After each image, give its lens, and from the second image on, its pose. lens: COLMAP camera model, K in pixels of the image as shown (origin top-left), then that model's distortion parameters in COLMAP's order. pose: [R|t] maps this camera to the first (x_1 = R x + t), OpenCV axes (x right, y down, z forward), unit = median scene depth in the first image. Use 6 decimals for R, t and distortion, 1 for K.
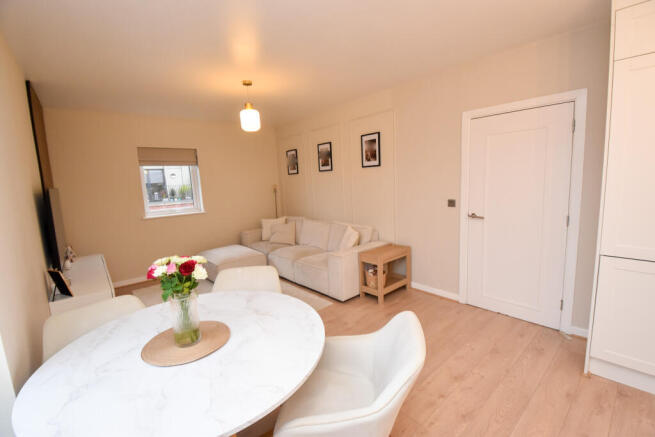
lens RADIAL K [[290.3, 0, 327.5], [0, 290.3, 218.5], [0, 0, 1]] dist [0.001959, -0.011776]
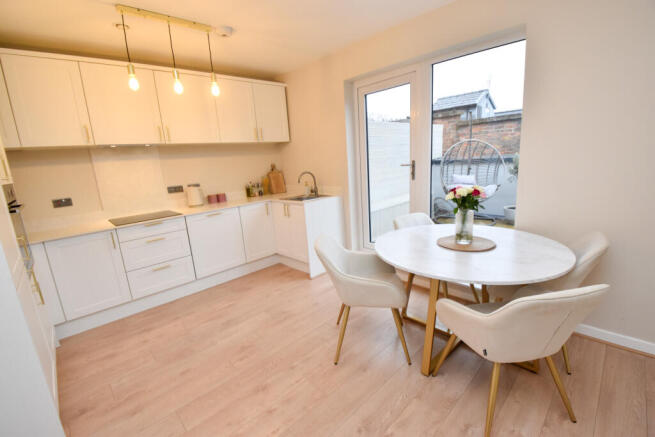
lens RADIAL K [[290.3, 0, 327.5], [0, 290.3, 218.5], [0, 0, 1]] dist [0.001959, -0.011776]
pose [[-0.992311, 0.122336, -0.018784, 0.101304], [0.109298, 0.937347, 0.330808, -0.117736], [0.058077, 0.326211, -0.943511, 0.988695]]
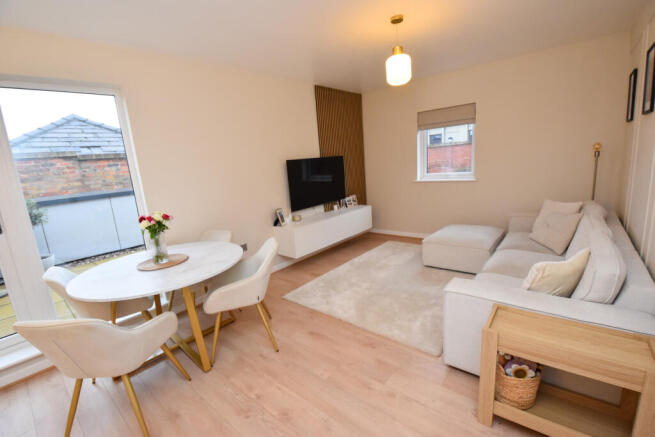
lens RADIAL K [[290.3, 0, 327.5], [0, 290.3, 218.5], [0, 0, 1]] dist [0.001959, -0.011776]
pose [[0.158718, 0.227904, -0.960660, 0.540053], [-0.059673, 0.973430, 0.221075, -0.117116], [0.985519, 0.022237, 0.168100, 0.705702]]
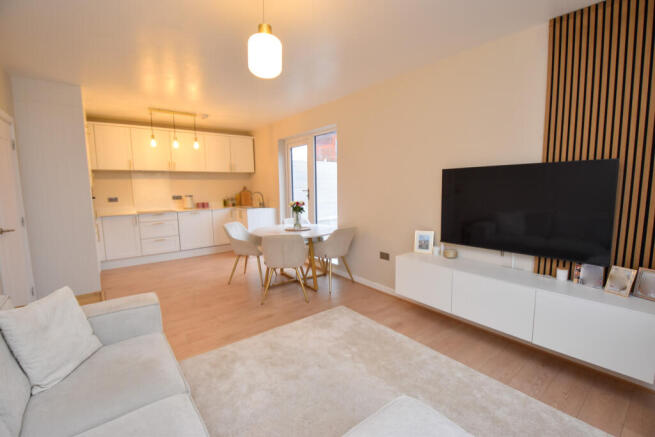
lens RADIAL K [[290.3, 0, 327.5], [0, 290.3, 218.5], [0, 0, 1]] dist [0.001959, -0.011776]
pose [[-0.996607, 0.052774, 0.063155, -0.414994], [0.066381, 0.969060, 0.237733, -0.163608], [-0.048655, 0.241119, -0.969275, 1.638158]]
